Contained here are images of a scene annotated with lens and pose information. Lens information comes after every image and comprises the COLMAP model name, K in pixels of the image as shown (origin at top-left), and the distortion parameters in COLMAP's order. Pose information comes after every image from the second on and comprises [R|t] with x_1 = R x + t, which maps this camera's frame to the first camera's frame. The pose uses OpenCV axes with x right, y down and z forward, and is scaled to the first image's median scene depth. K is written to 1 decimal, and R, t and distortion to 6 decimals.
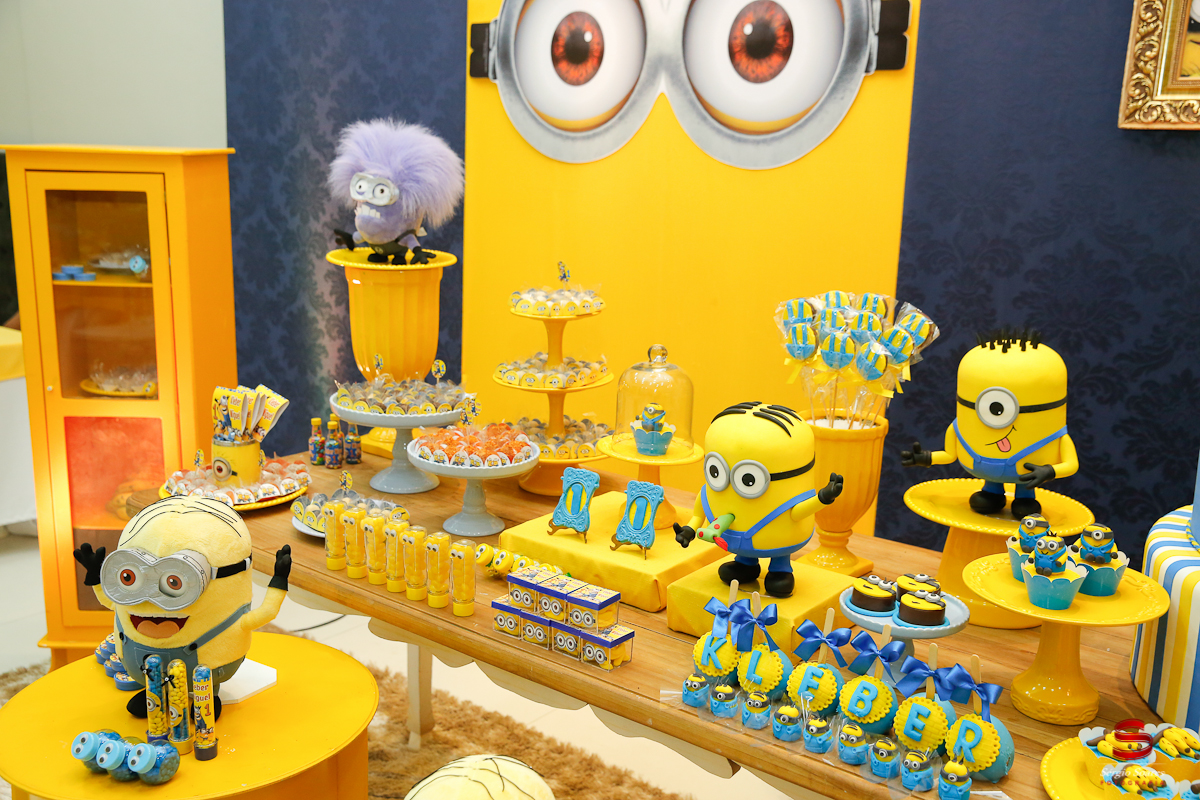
lens RADIAL K [[1220.9, 0, 600.0], [0, 1220.9, 400.0], [0, 0, 1]] dist [0.014338, 0.012146]
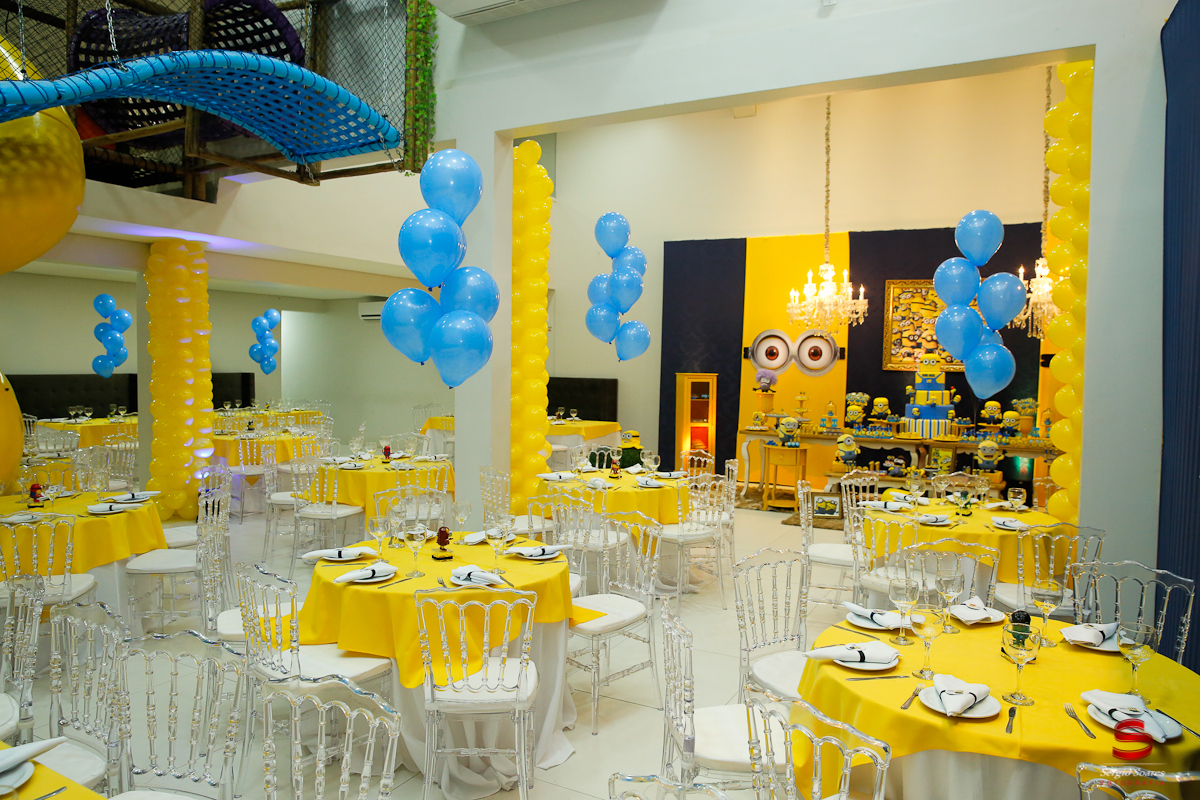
lens RADIAL K [[813.0, 0, 600.0], [0, 813.0, 400.0], [0, 0, 1]] dist [-0.091845, 0.003227]
pose [[0.984756, -0.012127, 0.173518, -1.499848], [0.041829, 0.984803, -0.168561, 0.491731], [-0.168837, 0.173250, 0.970298, -2.369316]]
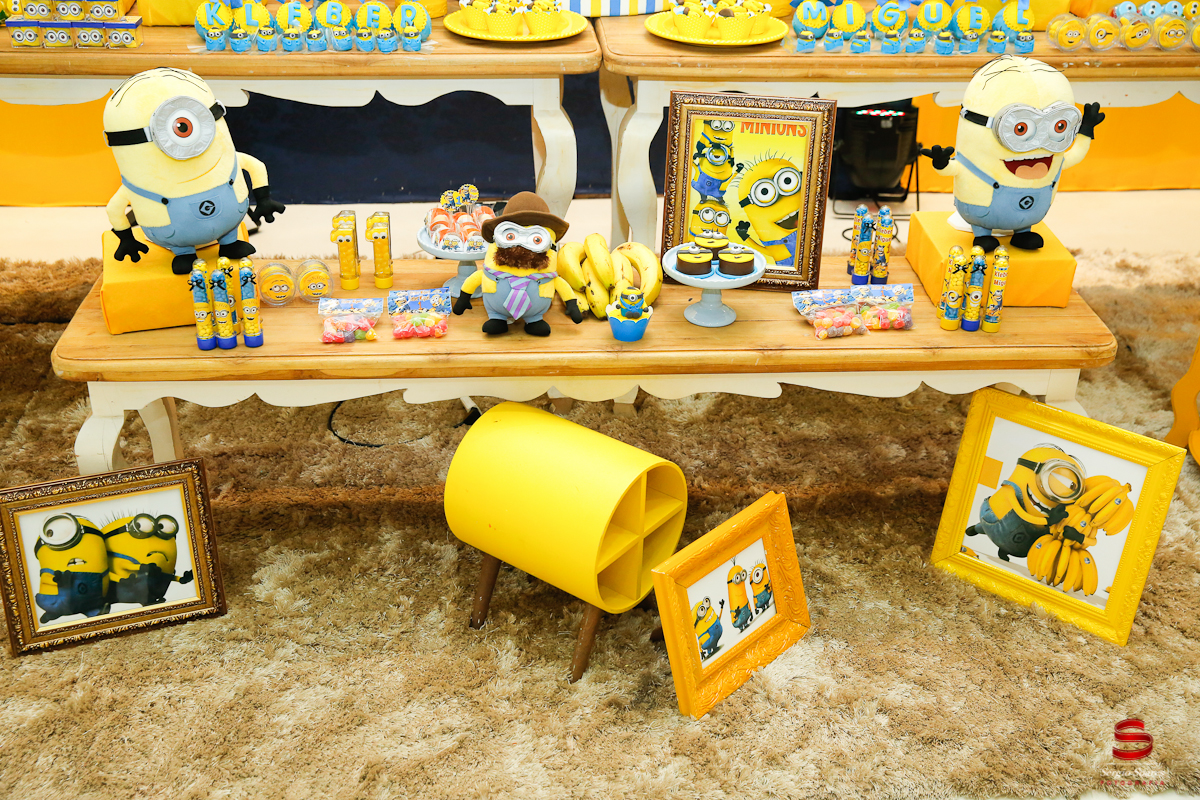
lens RADIAL K [[1333.7, 0, 600.0], [0, 1333.7, 400.0], [0, 0, 1]] dist [0.028050, 0.033421]
pose [[0.723981, -0.335193, 0.602907, -0.383573], [0.146565, 0.928796, 0.340377, 0.092901], [-0.674070, -0.158061, 0.721558, -0.271500]]
